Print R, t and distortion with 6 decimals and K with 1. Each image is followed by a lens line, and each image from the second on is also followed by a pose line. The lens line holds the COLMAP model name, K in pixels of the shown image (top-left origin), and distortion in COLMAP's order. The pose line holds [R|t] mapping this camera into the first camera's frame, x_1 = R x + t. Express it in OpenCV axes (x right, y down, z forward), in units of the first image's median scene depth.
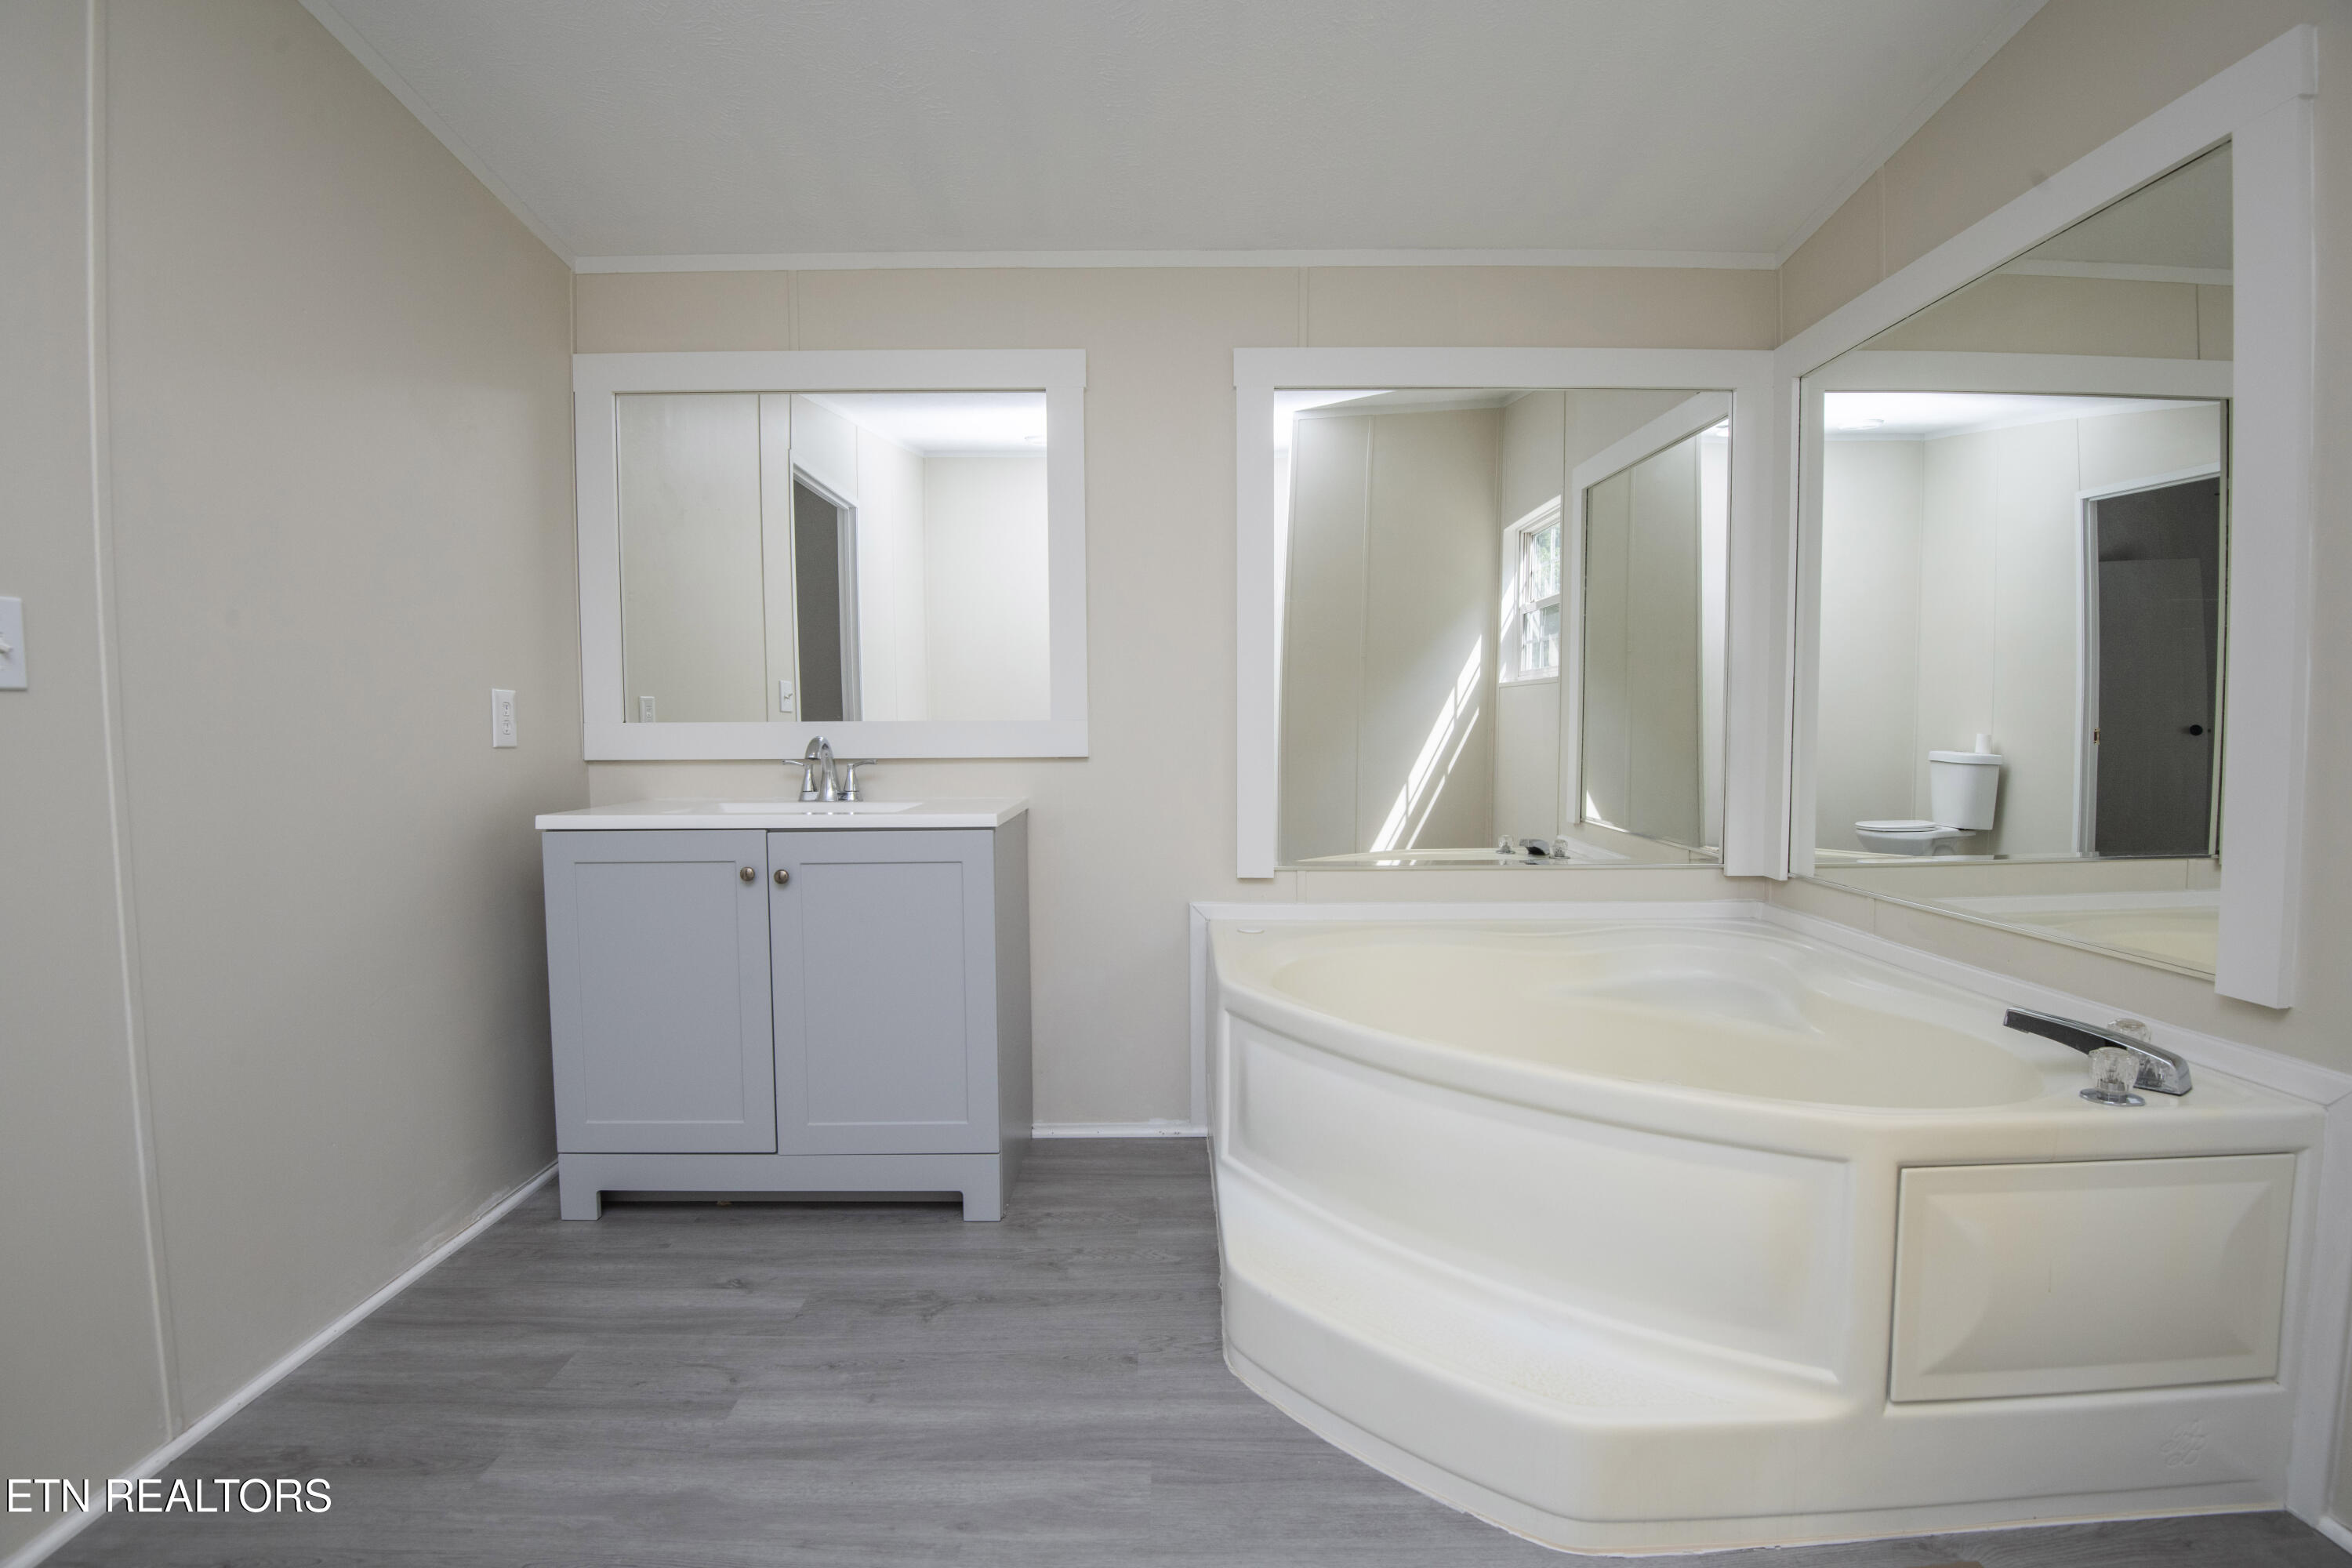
lens RADIAL K [[1086.6, 0, 1188.0], [0, 1086.6, 786.0], [0, 0, 1]] dist [-0.027193, -0.009154]
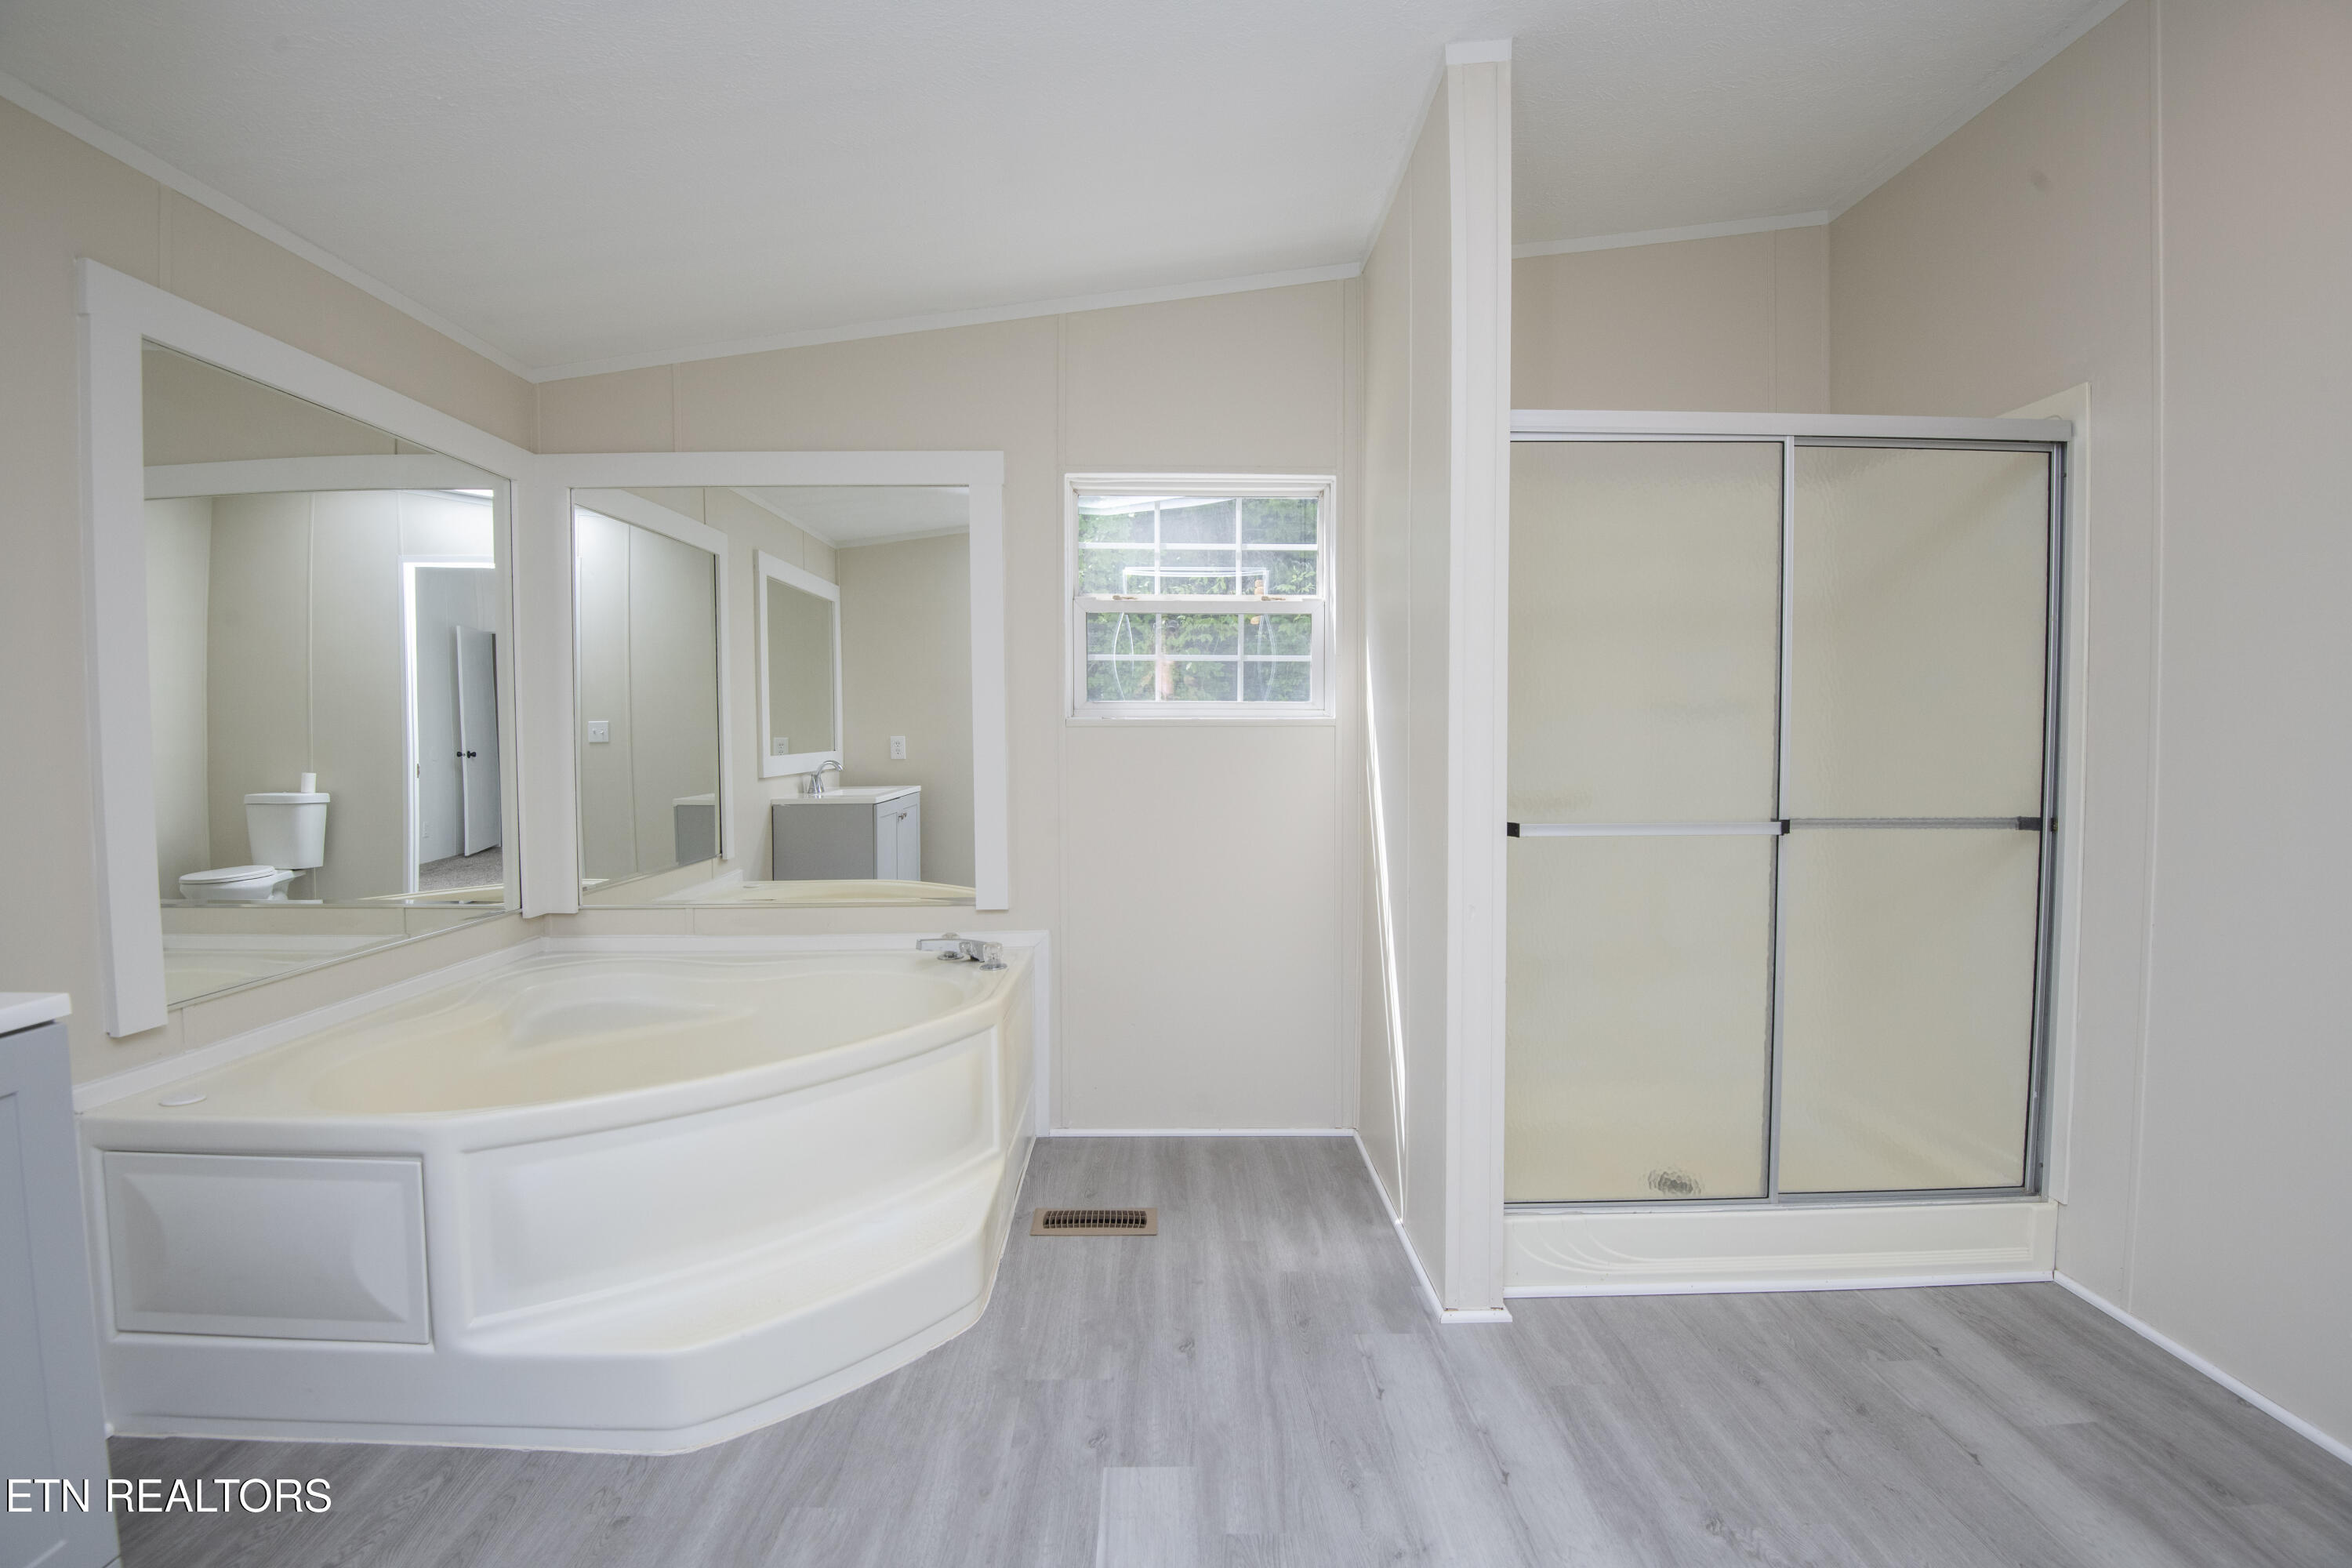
lens RADIAL K [[1086.6, 0, 1187.3], [0, 1086.6, 778.1], [0, 0, 1]] dist [-0.027193, -0.009154]
pose [[-0.006234, -0.034152, 0.999397, -0.912709], [0.066235, 0.997208, 0.034490, -0.081347], [-0.997785, 0.066410, -0.003954, 0.494710]]
